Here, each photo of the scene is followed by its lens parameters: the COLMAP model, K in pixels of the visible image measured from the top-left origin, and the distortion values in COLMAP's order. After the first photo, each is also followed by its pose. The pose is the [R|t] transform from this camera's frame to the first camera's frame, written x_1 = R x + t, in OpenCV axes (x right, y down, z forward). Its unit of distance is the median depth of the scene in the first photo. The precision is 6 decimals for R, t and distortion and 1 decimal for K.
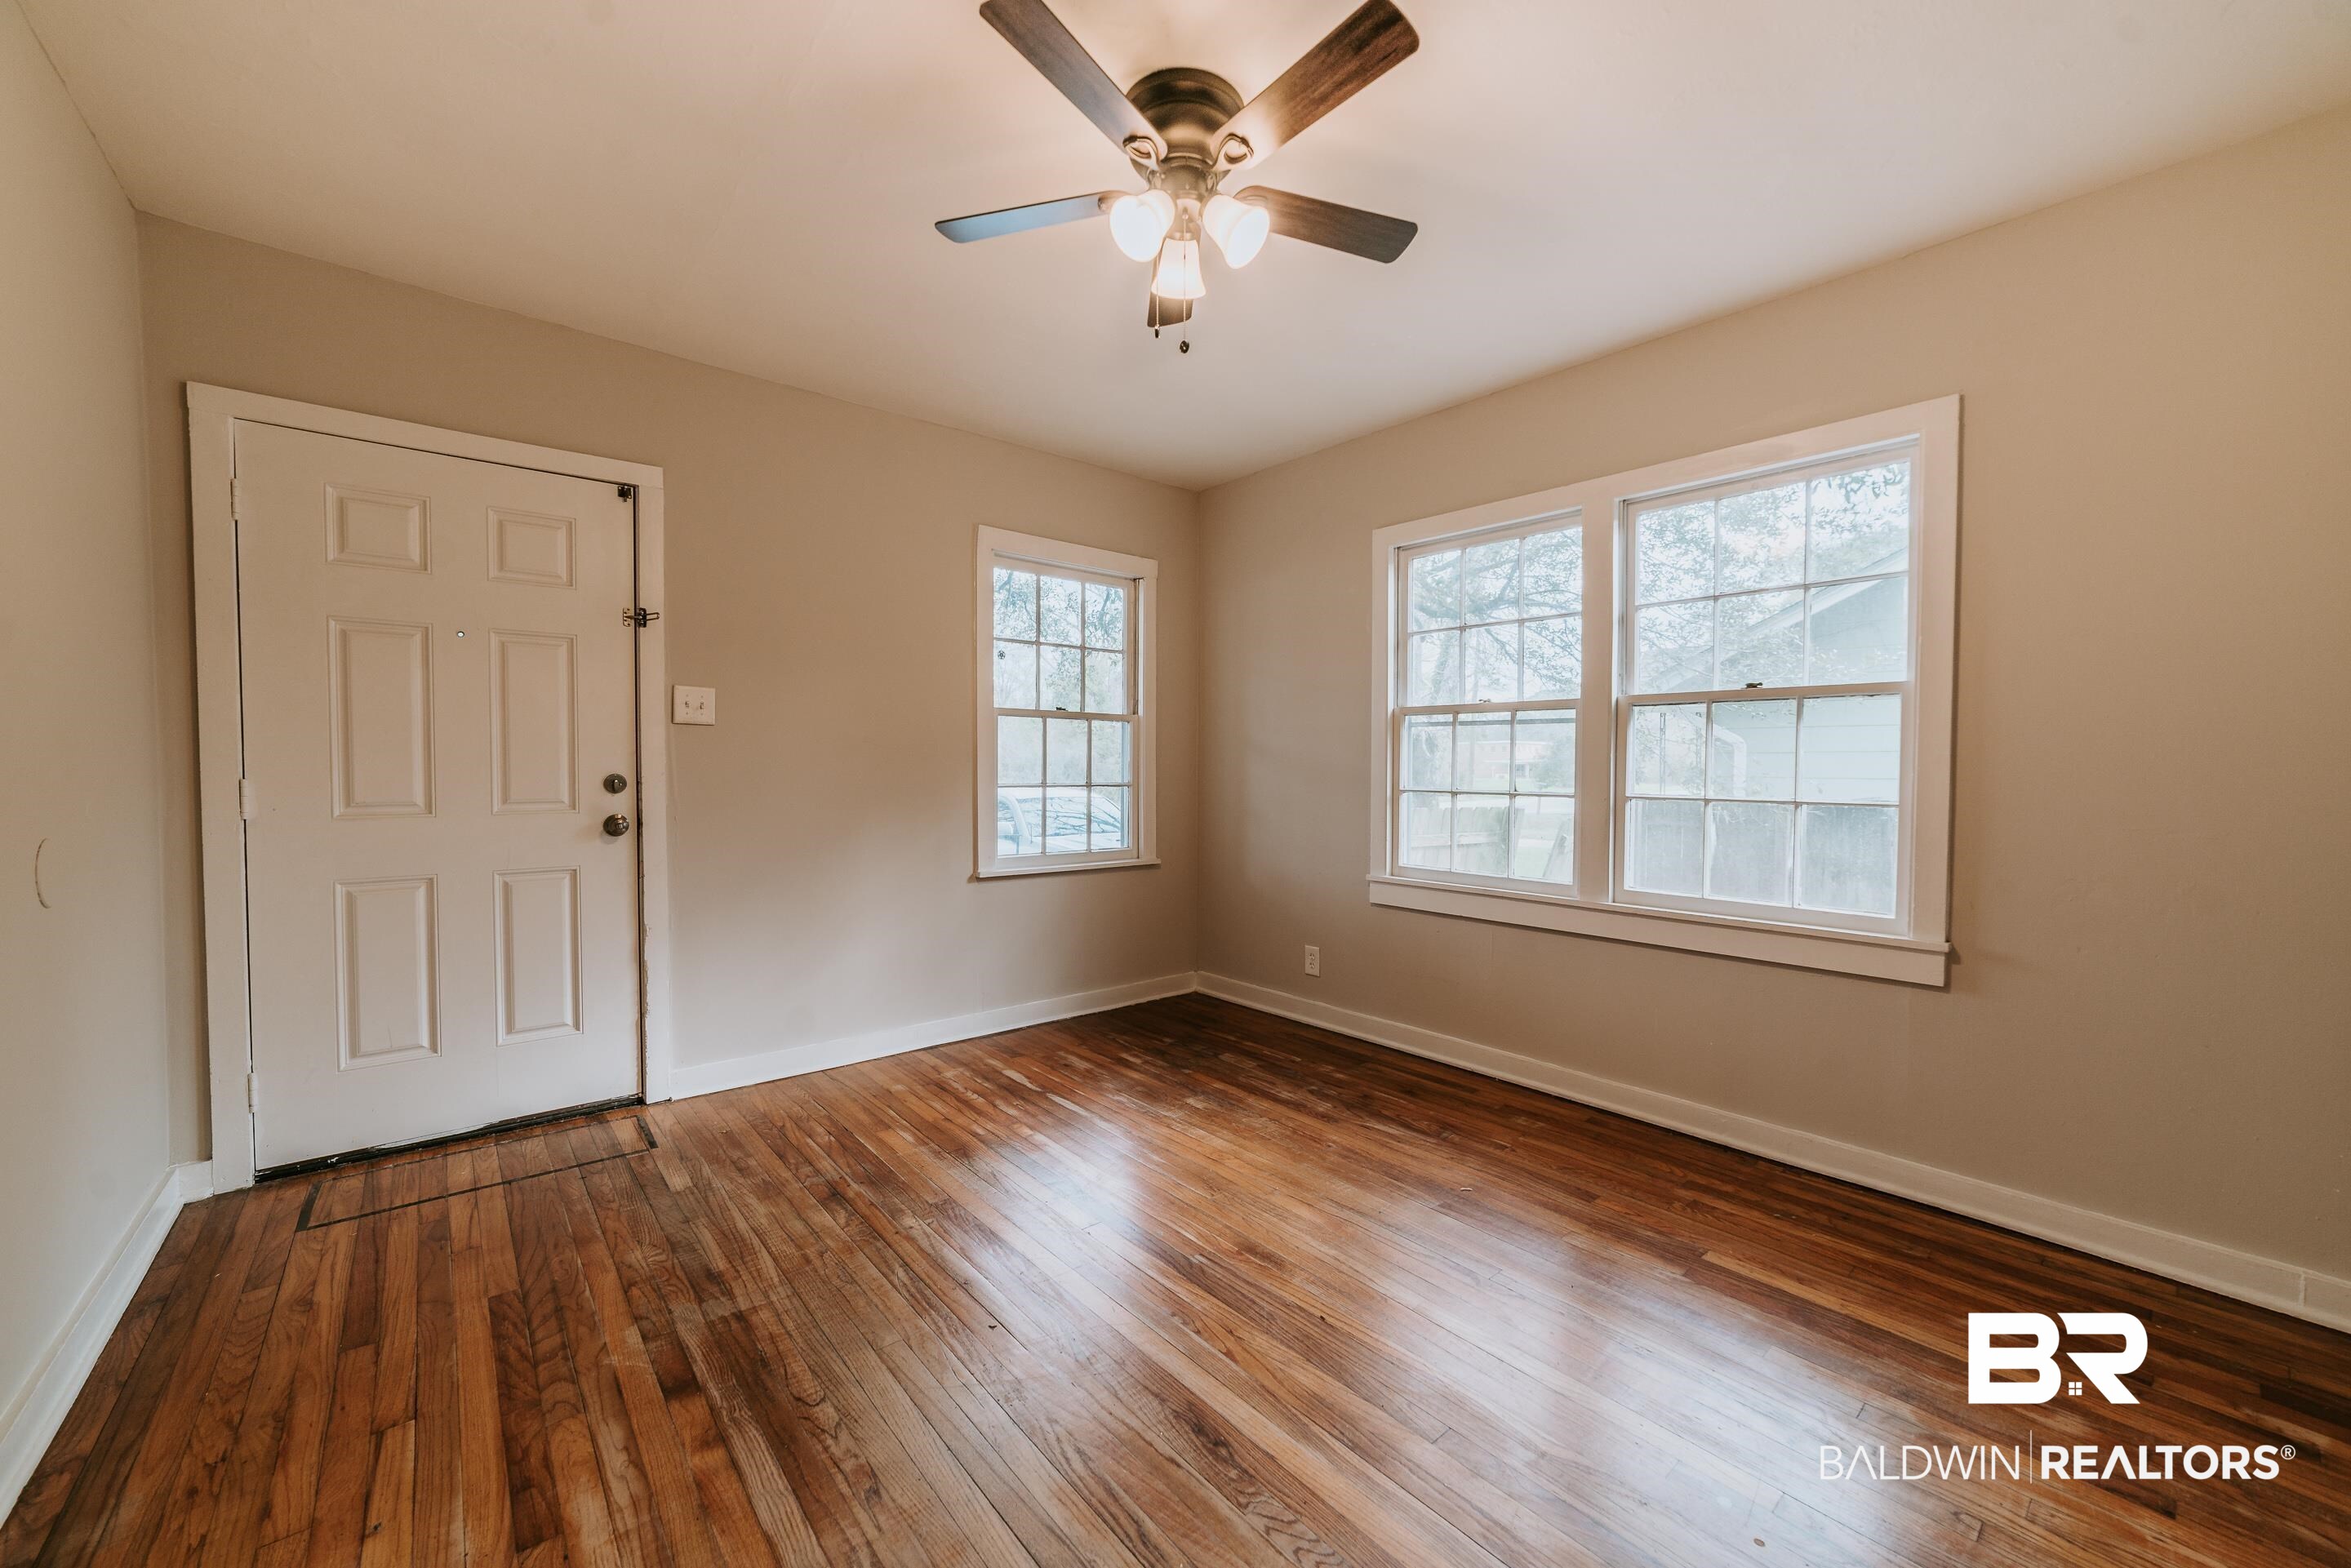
lens RADIAL K [[905.4, 0, 1174.2], [0, 905.4, 798.7], [0, 0, 1]] dist [-0.003424, 0.001696]
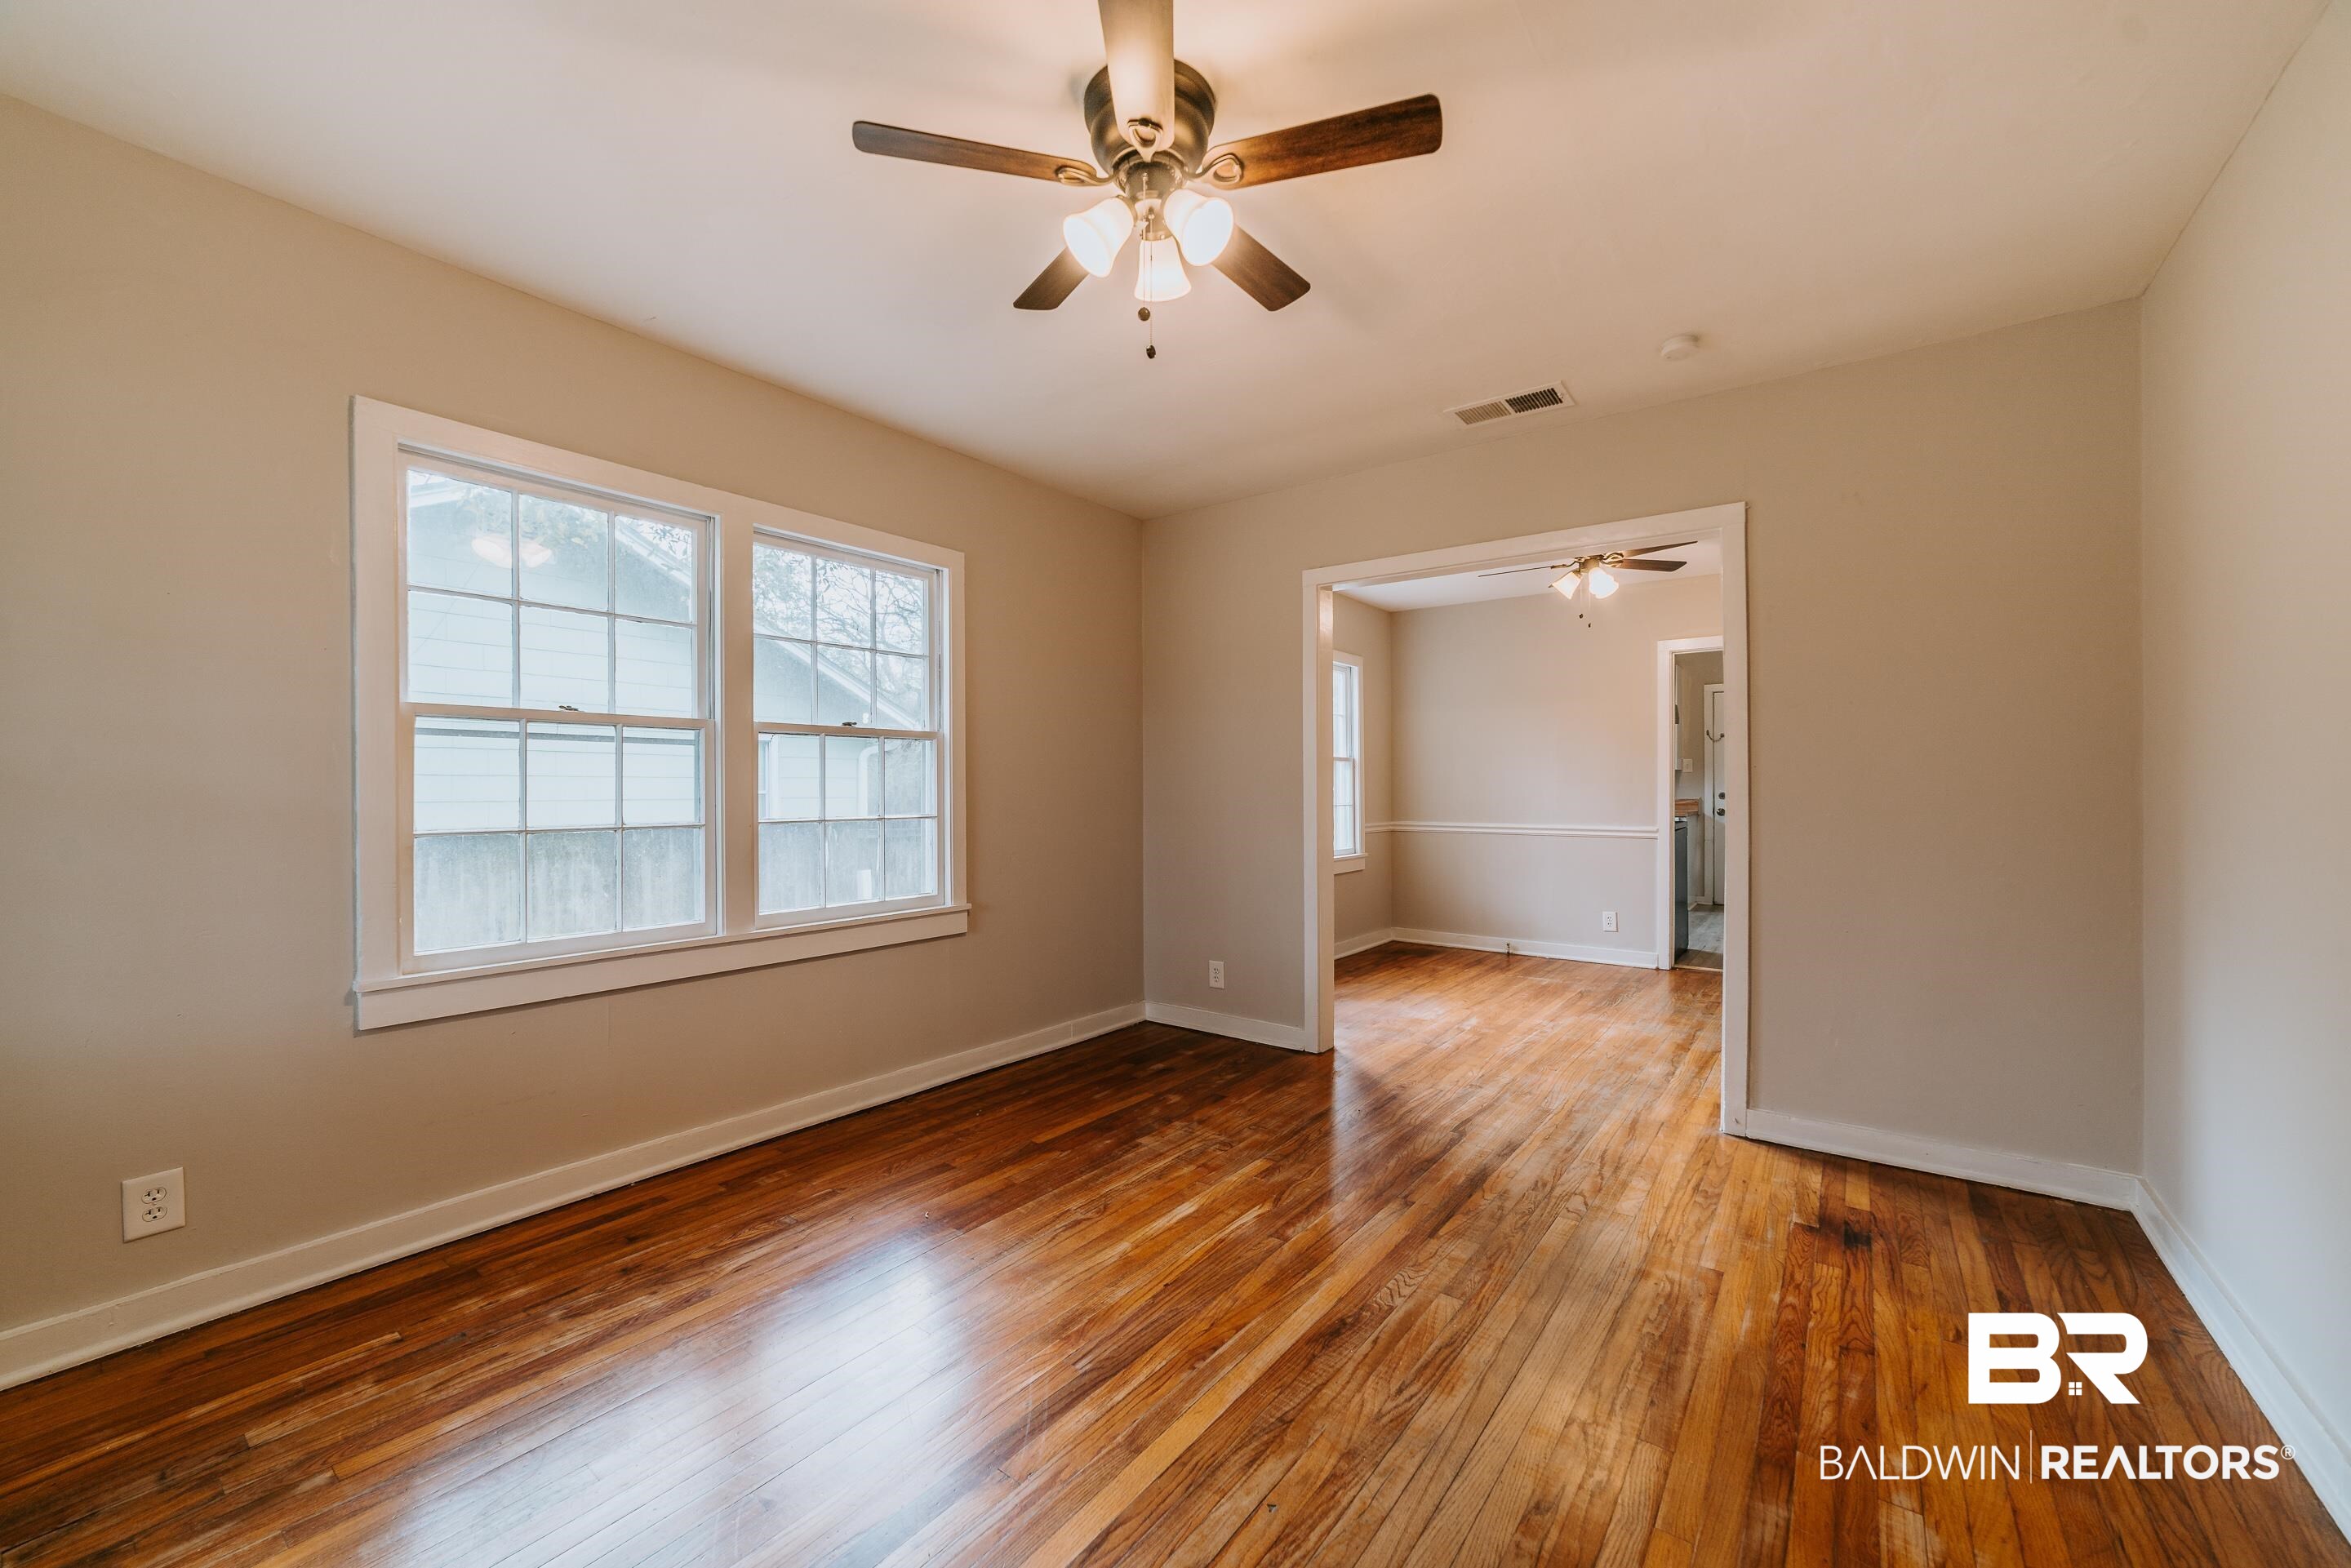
lens RADIAL K [[905.4, 0, 1196.0], [0, 905.4, 790.8], [0, 0, 1]] dist [-0.003424, 0.001696]
pose [[-0.230233, -0.006144, 0.973116, -0.594419], [0.039544, 0.999095, 0.015664, -0.033923], [-0.972332, 0.042087, -0.229782, 0.762756]]
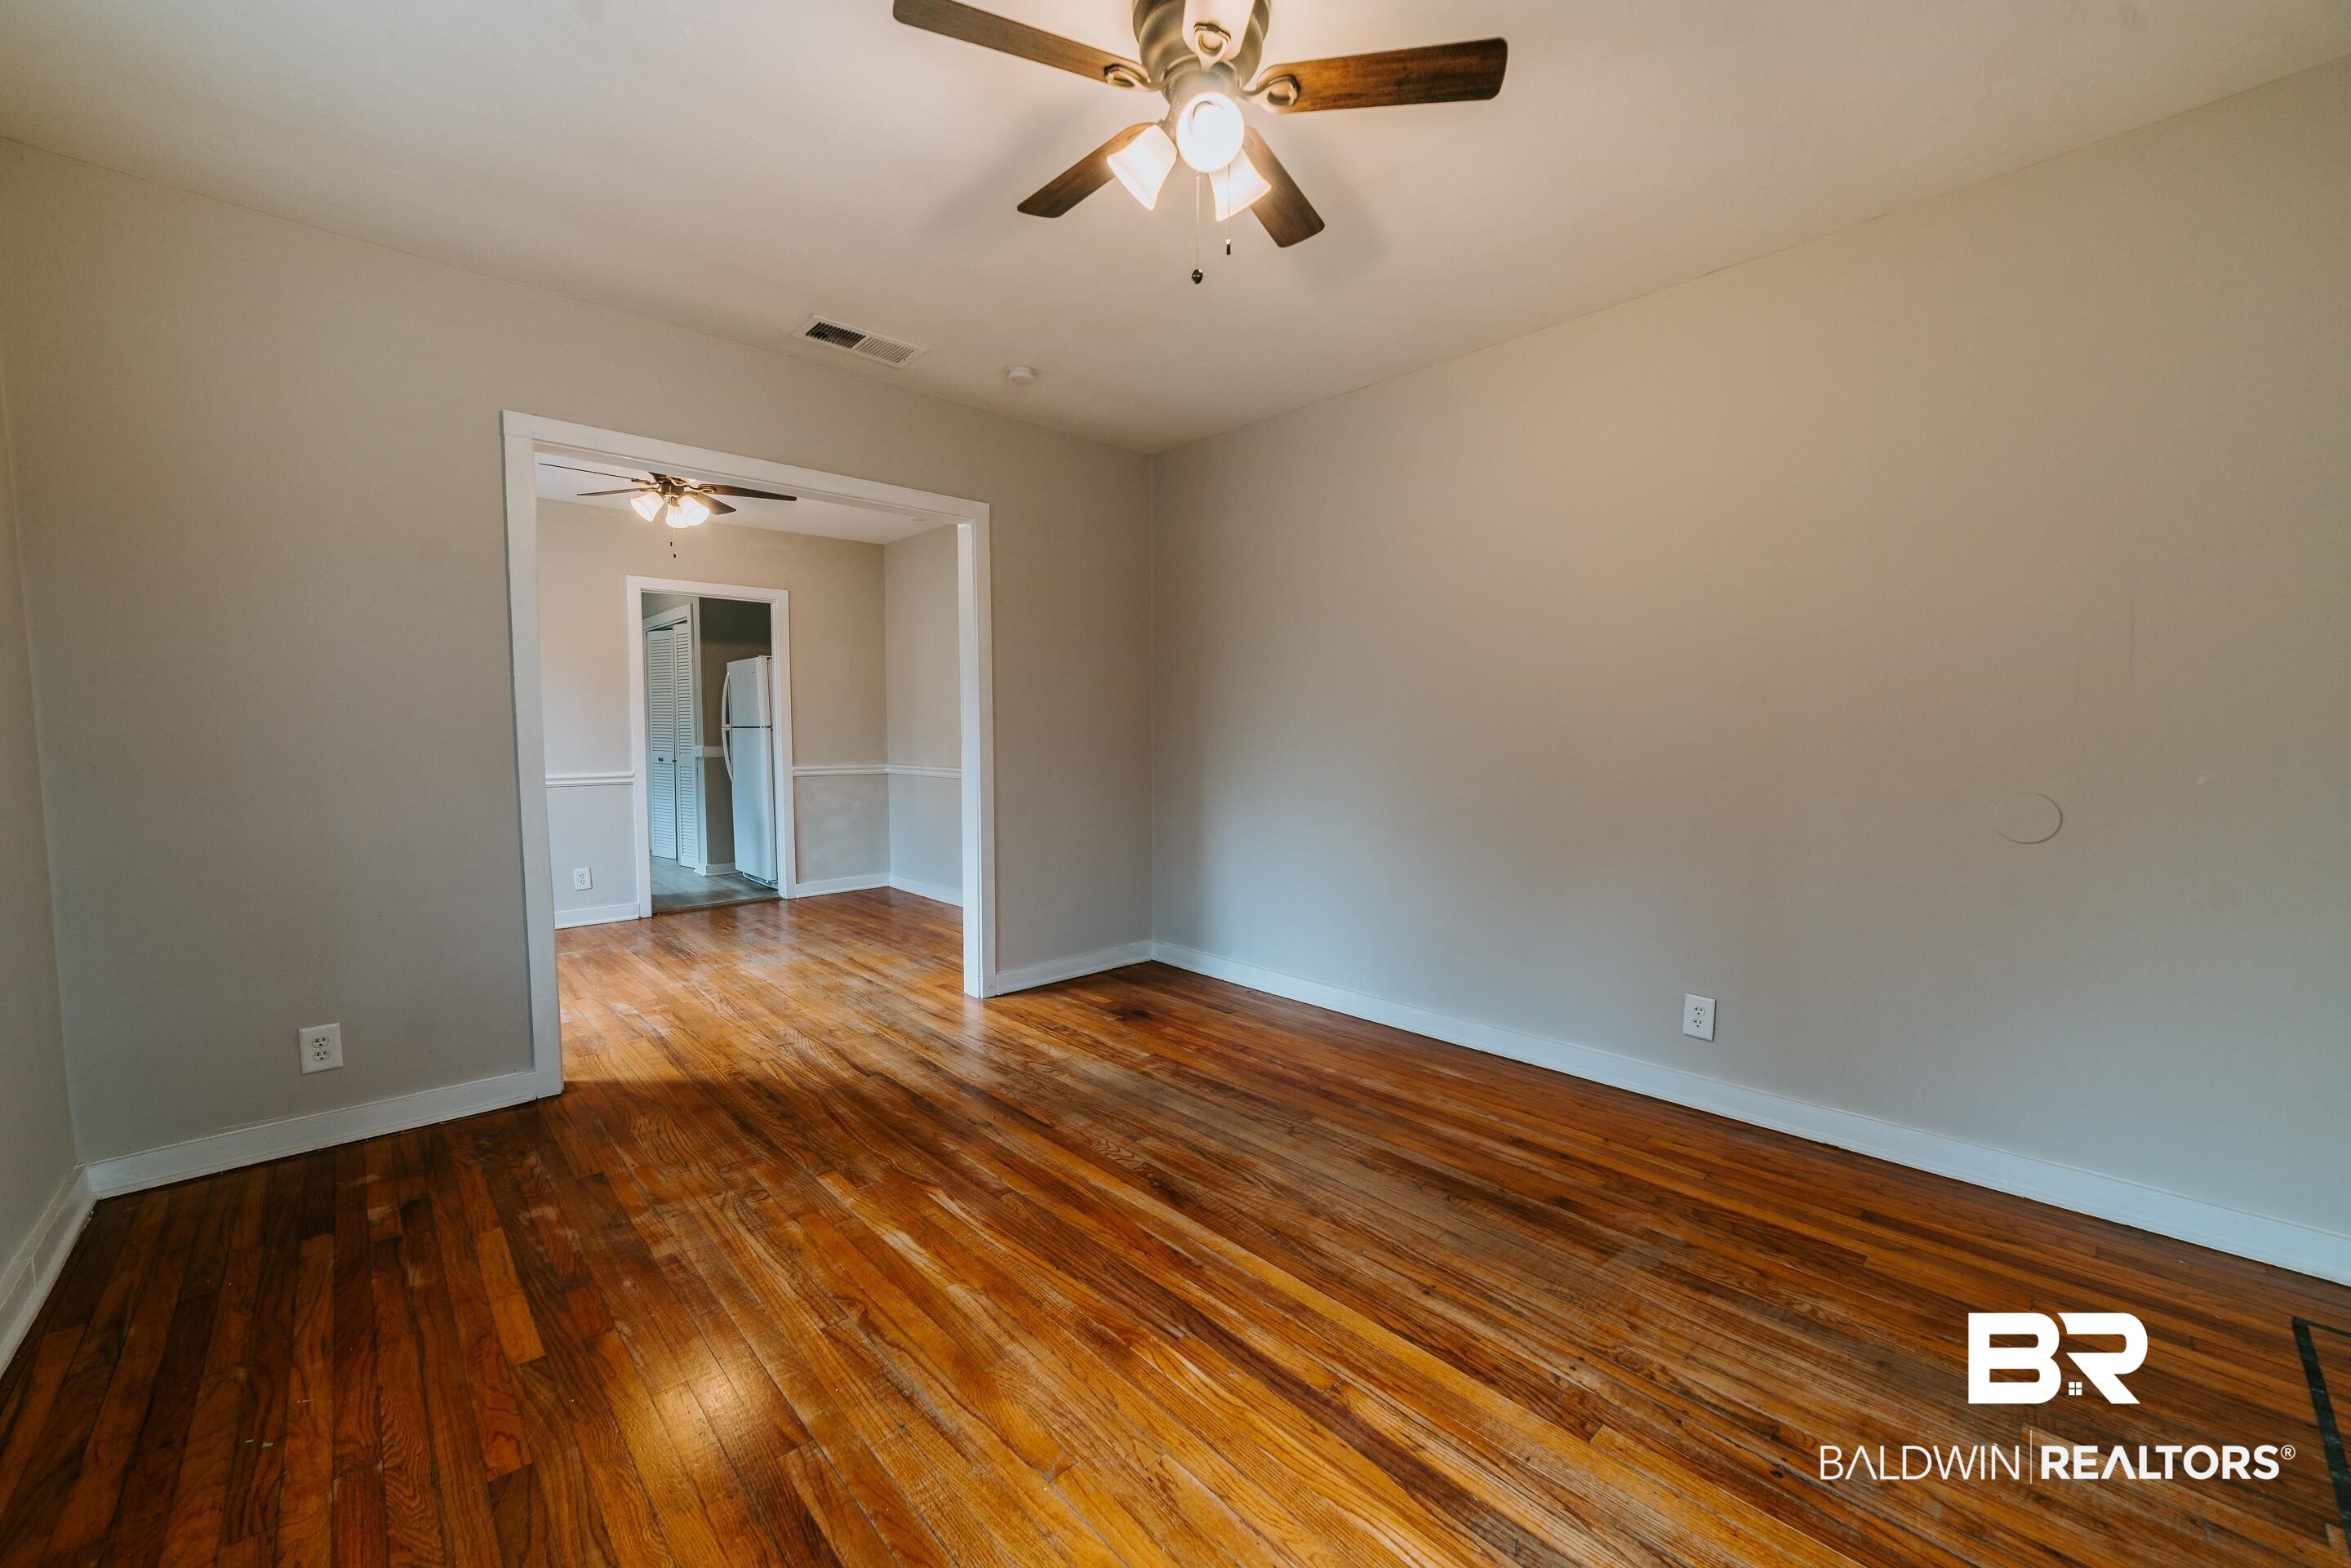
lens RADIAL K [[905.4, 0, 1161.9], [0, 905.4, 799.7], [0, 0, 1]] dist [-0.003424, 0.001696]
pose [[-0.999263, -0.001727, -0.038341, 0.053550], [-0.006073, 0.993518, 0.113514, -0.048955], [0.037897, 0.113664, -0.992796, 1.258007]]
